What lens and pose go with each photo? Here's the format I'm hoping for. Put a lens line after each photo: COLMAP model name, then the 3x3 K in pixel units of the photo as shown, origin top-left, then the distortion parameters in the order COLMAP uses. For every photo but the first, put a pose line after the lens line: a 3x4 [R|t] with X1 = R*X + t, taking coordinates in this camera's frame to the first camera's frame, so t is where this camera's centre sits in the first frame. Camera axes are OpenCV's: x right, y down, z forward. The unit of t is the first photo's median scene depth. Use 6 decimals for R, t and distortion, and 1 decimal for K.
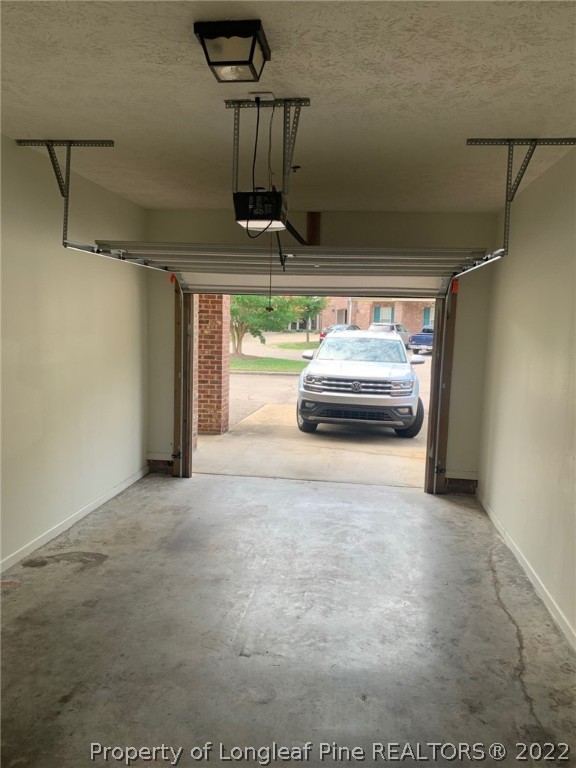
lens RADIAL K [[581.8, 0, 288.0], [0, 581.8, 384.0], [0, 0, 1]] dist [0.015512, -0.013473]
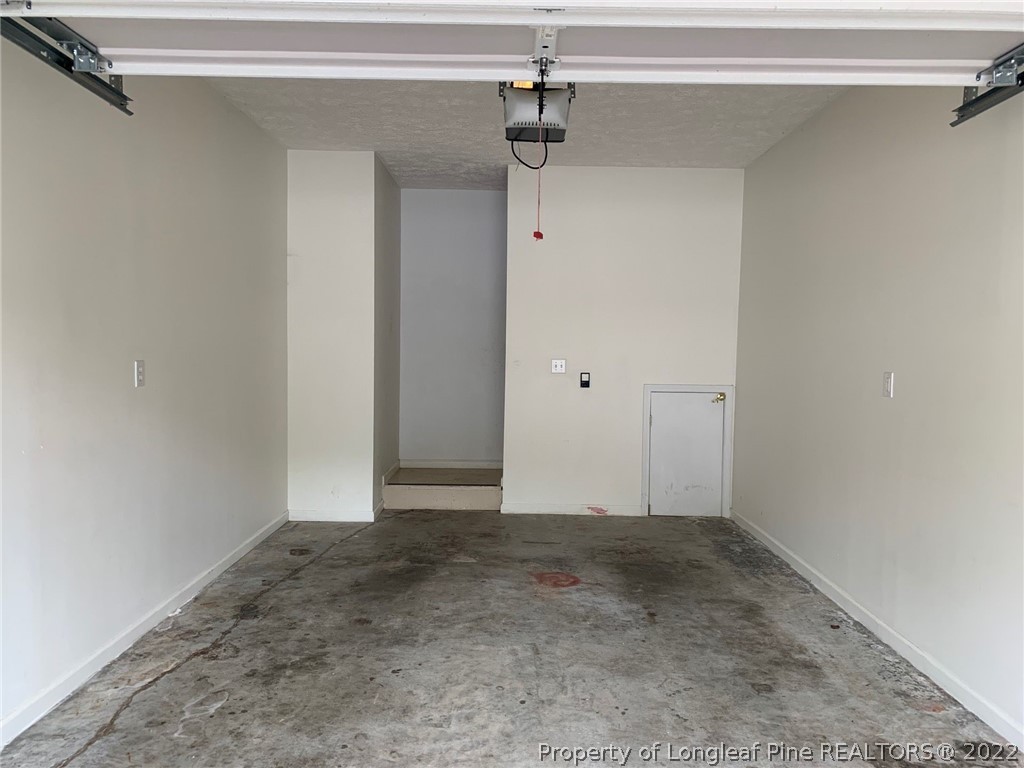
lens RADIAL K [[775.7, 0, 501.6], [0, 775.7, 383.7], [0, 0, 1]] dist [0.015512, -0.013473]
pose [[-0.991500, -0.044173, -0.122382, 0.102972], [-0.062865, 0.986168, 0.153366, -0.108461], [0.113915, 0.159756, -0.980562, 1.980842]]
